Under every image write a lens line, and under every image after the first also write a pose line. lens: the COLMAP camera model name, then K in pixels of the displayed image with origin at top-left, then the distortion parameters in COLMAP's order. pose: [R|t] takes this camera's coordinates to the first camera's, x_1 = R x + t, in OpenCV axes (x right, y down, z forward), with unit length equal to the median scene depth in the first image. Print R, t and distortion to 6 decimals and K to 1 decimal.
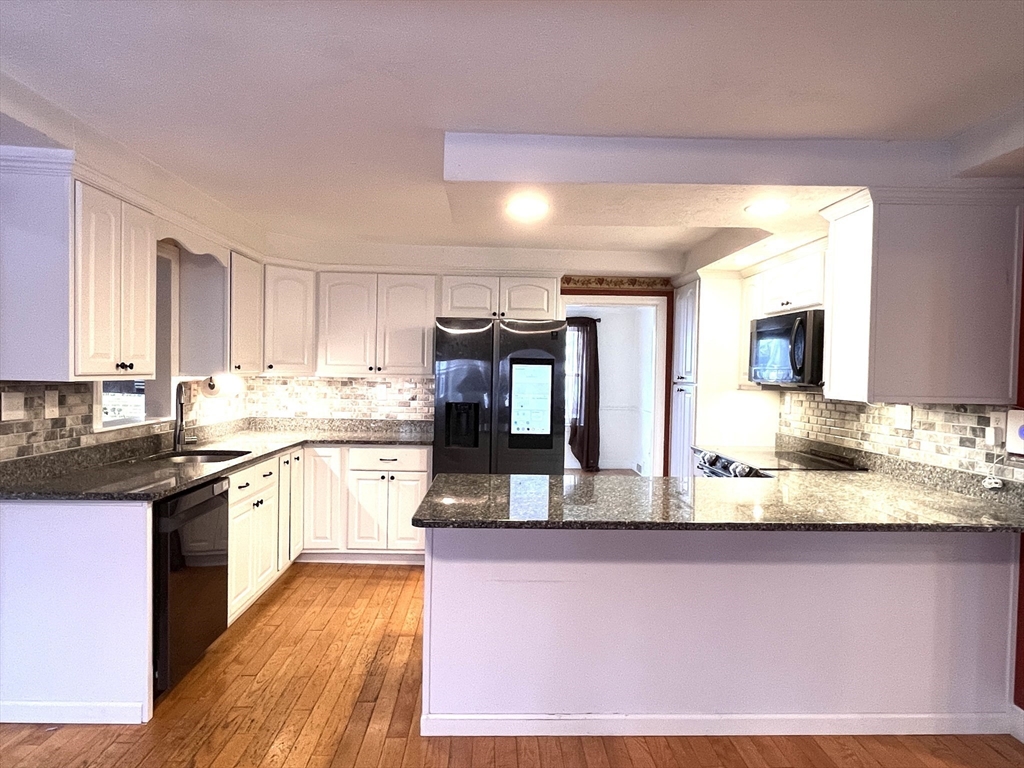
lens RADIAL K [[631.7, 0, 512.7], [0, 631.7, 386.5], [0, 0, 1]] dist [-0.000374, -0.000409]
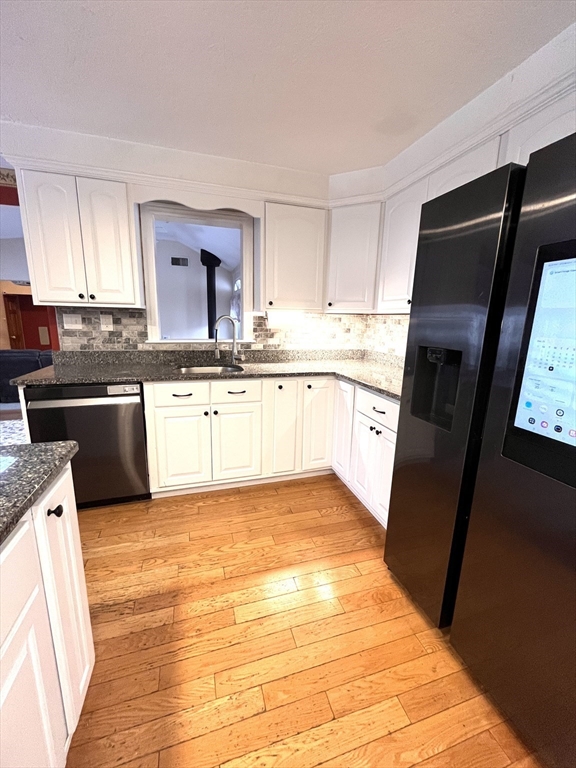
lens RADIAL K [[310.2, 0, 286.9], [0, 310.2, 382.4], [0, 0, 1]] dist [-0.001061, 0.000466]
pose [[0.267635, 0.179620, -0.946630, 0.220698], [-0.040517, 0.983699, 0.175198, 0.018054], [0.962668, -0.008534, 0.270550, 1.115909]]
